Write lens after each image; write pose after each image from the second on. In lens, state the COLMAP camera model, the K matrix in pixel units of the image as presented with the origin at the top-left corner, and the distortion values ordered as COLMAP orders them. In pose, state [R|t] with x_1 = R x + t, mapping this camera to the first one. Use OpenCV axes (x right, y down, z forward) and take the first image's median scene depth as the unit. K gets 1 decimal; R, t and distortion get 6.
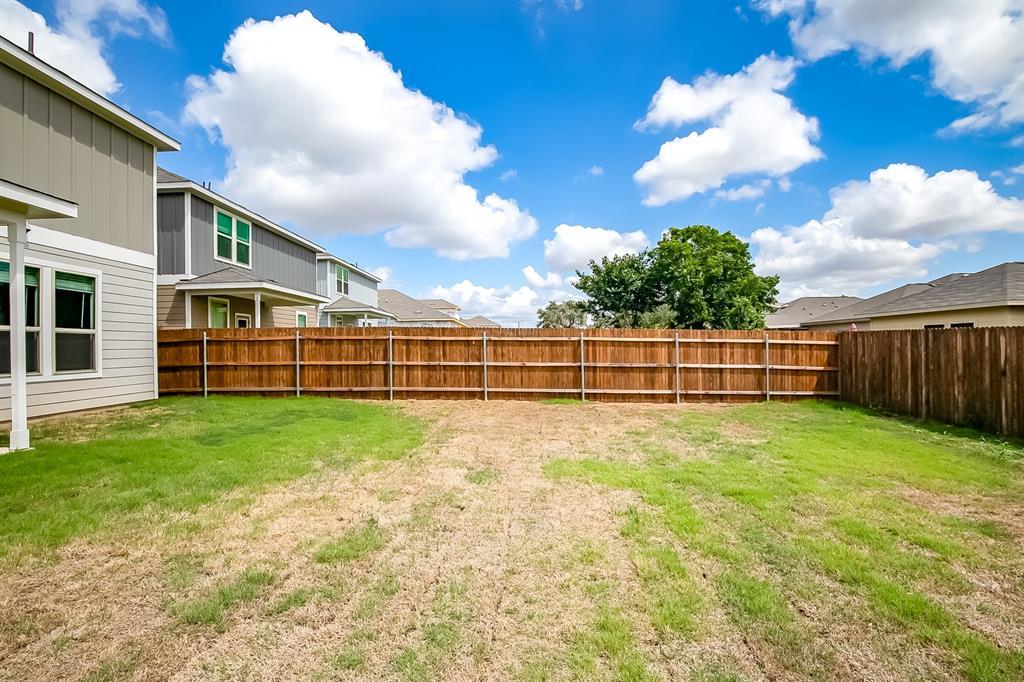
lens RADIAL K [[470.2, 0, 513.9], [0, 470.2, 344.3], [0, 0, 1]] dist [-0.033606, 0.003361]
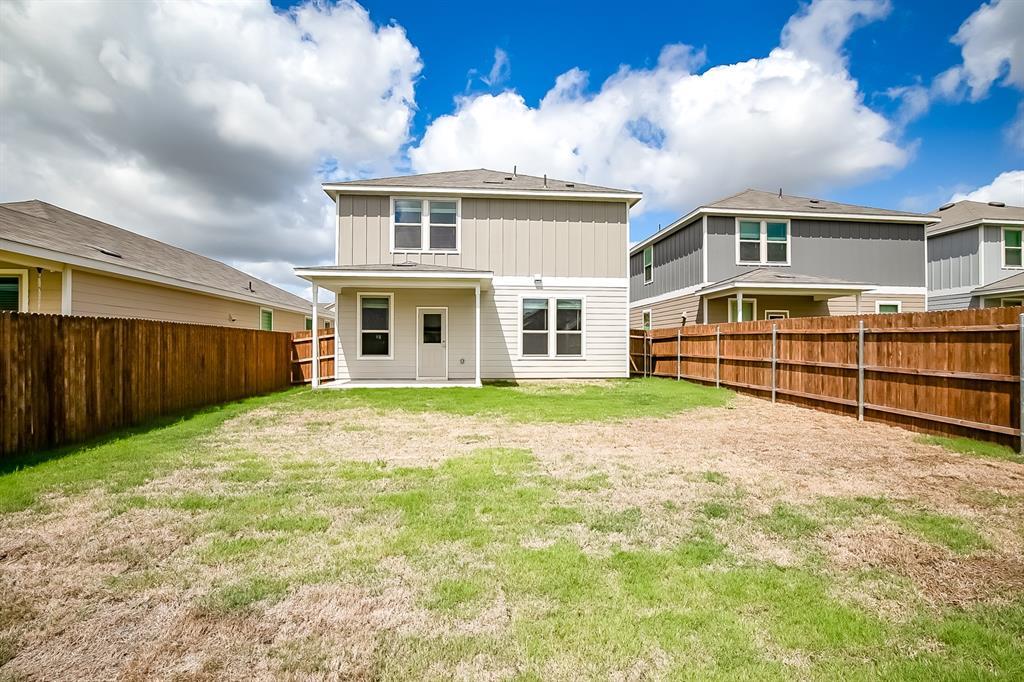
lens RADIAL K [[470.2, 0, 518.0], [0, 470.2, 339.4], [0, 0, 1]] dist [-0.033606, 0.003361]
pose [[0.103641, -0.002199, -0.994612, 0.551399], [0.001706, 0.999996, -0.002033, 0.001780], [0.994613, -0.001486, 0.103644, 0.431903]]
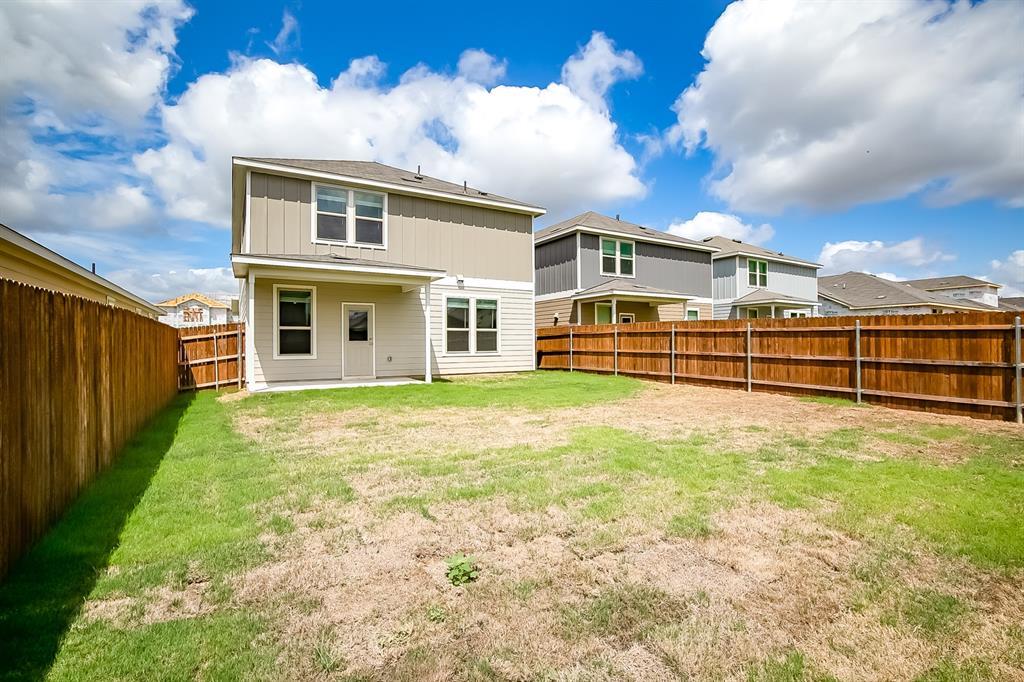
lens RADIAL K [[470.2, 0, 517.2], [0, 470.2, 344.0], [0, 0, 1]] dist [-0.033606, 0.003361]
pose [[0.529981, 0.008451, -0.847968, 0.513933], [0.004683, 0.999906, 0.012892, 0.002956], [0.847997, -0.010804, 0.529891, 0.058052]]
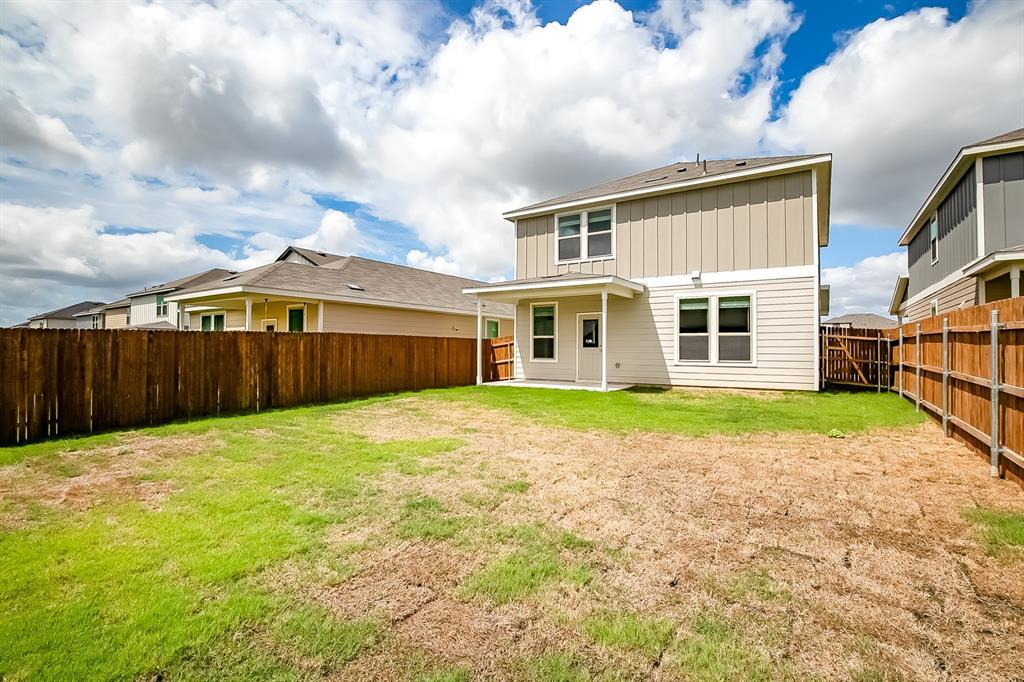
lens RADIAL K [[470.2, 0, 516.0], [0, 470.2, 344.3], [0, 0, 1]] dist [-0.033606, 0.003361]
pose [[-0.539519, 0.000707, -0.841973, 0.496252], [0.006695, 0.999972, -0.003450, 0.003016], [0.841947, -0.007498, -0.539508, 0.848562]]
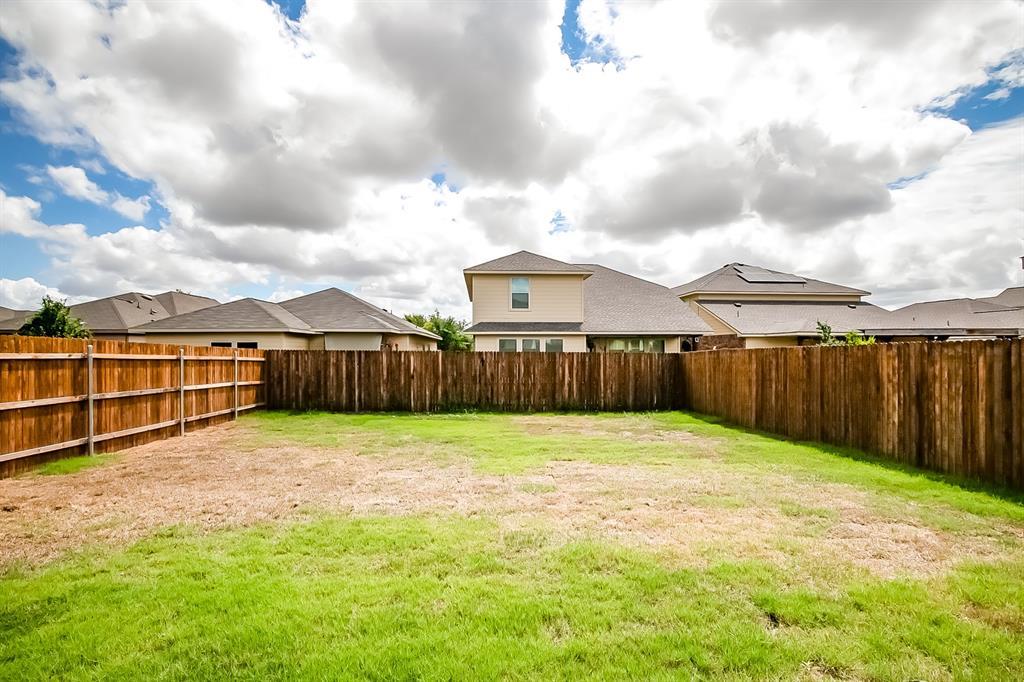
lens RADIAL K [[470.2, 0, 501.8], [0, 470.2, 343.2], [0, 0, 1]] dist [-0.033606, 0.003361]
pose [[-0.079660, 0.026790, 0.996462, -0.493892], [0.000311, 0.999639, -0.026851, -0.011729], [-0.996822, -0.001829, -0.079640, 0.506618]]
